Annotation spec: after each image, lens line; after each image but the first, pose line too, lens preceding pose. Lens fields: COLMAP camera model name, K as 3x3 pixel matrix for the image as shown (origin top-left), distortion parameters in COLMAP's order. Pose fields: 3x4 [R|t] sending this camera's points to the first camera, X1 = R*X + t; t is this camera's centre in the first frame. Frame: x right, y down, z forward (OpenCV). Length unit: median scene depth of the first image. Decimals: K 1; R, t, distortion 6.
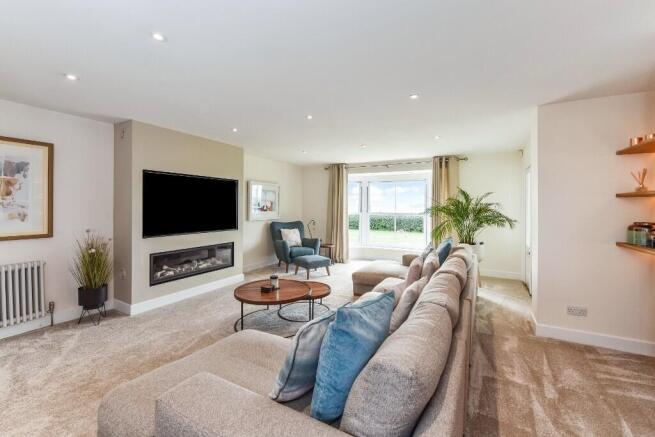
lens RADIAL K [[266.3, 0, 329.7], [0, 266.3, 210.8], [0, 0, 1]] dist [-0.000349, -0.000125]
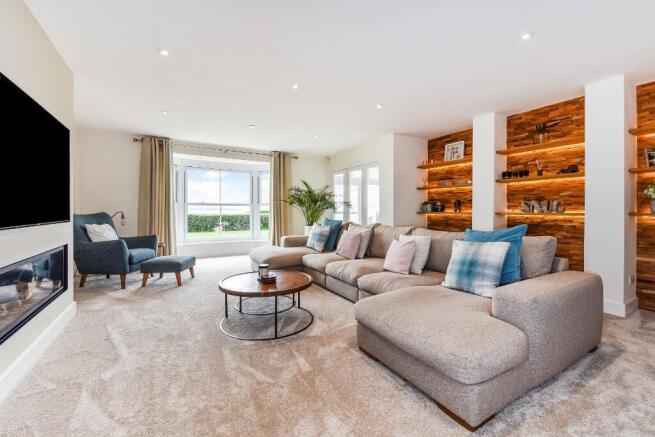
lens RADIAL K [[276.8, 0, 327.5], [0, 276.8, 218.5], [0, 0, 1]] dist [0.000184, 0.000017]
pose [[0.520861, -0.027936, 0.853184, -0.483837], [0.011548, 0.999603, 0.025681, 0.048725], [-0.853563, -0.003524, 0.520978, 0.223285]]
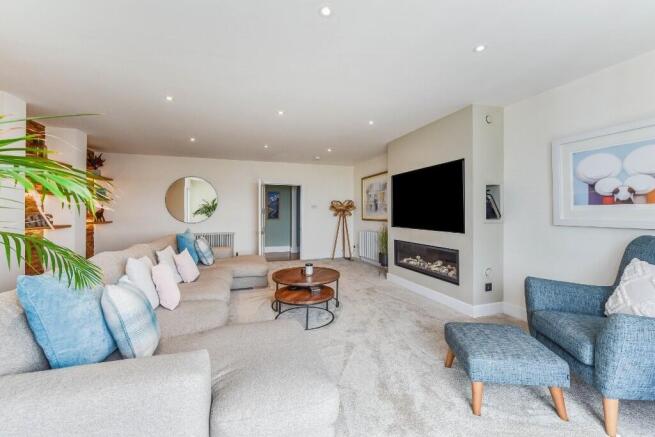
lens RADIAL K [[266.3, 0, 329.7], [0, 266.3, 210.8], [0, 0, 1]] dist [-0.000349, -0.000125]
pose [[-0.677758, -0.008113, -0.735241, 0.314878], [-0.009095, 0.999955, -0.002650, 0.016867], [0.735229, 0.004891, -0.677801, 1.042790]]
